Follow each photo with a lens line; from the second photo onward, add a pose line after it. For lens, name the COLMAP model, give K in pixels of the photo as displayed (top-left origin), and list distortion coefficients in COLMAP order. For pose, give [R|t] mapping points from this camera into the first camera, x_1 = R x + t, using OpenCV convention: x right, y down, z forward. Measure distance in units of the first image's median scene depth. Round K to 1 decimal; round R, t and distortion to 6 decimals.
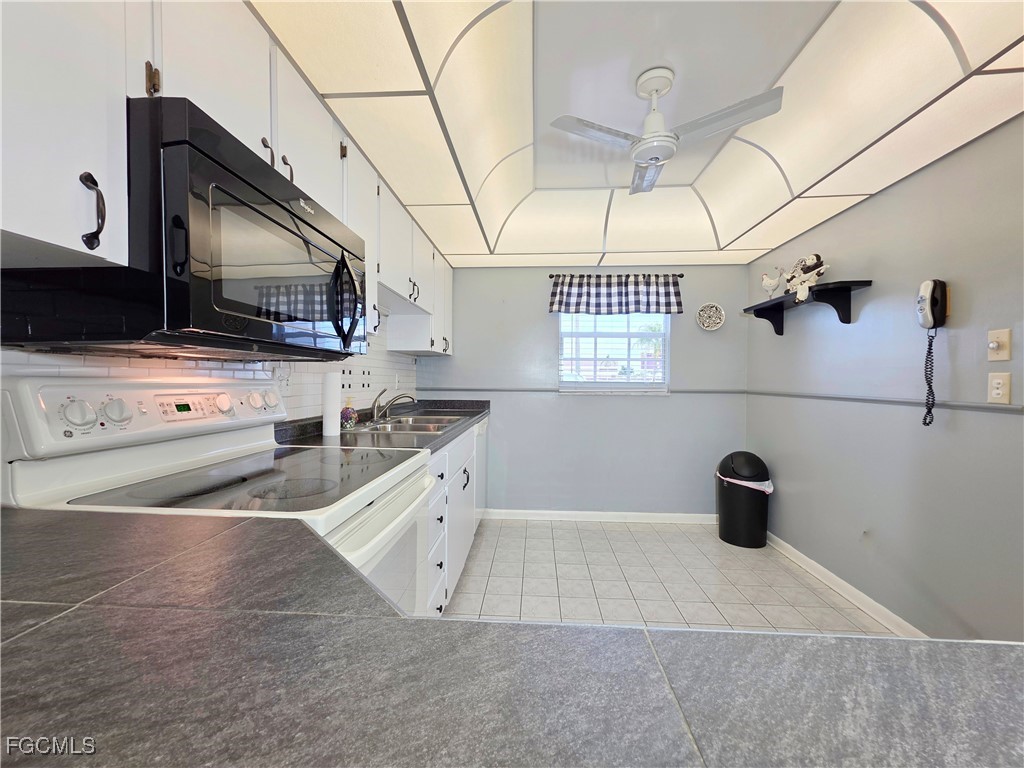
lens RADIAL K [[408.5, 0, 511.4], [0, 408.5, 385.1], [0, 0, 1]] dist [0.003174, 0.000407]
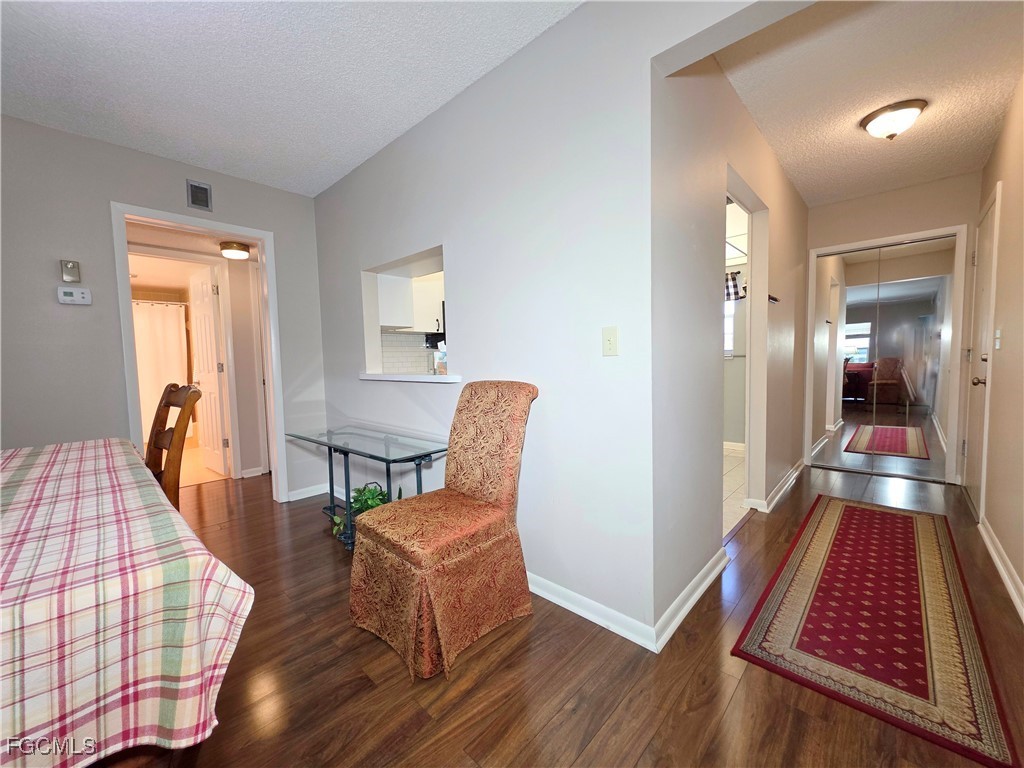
lens RADIAL K [[408.5, 0, 510.4], [0, 408.5, 384.7], [0, 0, 1]] dist [0.003174, 0.000407]
pose [[0.771940, 0.025586, -0.635180, 0.711131], [0.018315, 0.997880, 0.062454, 0.010876], [0.635432, -0.059844, 0.769835, -0.584443]]
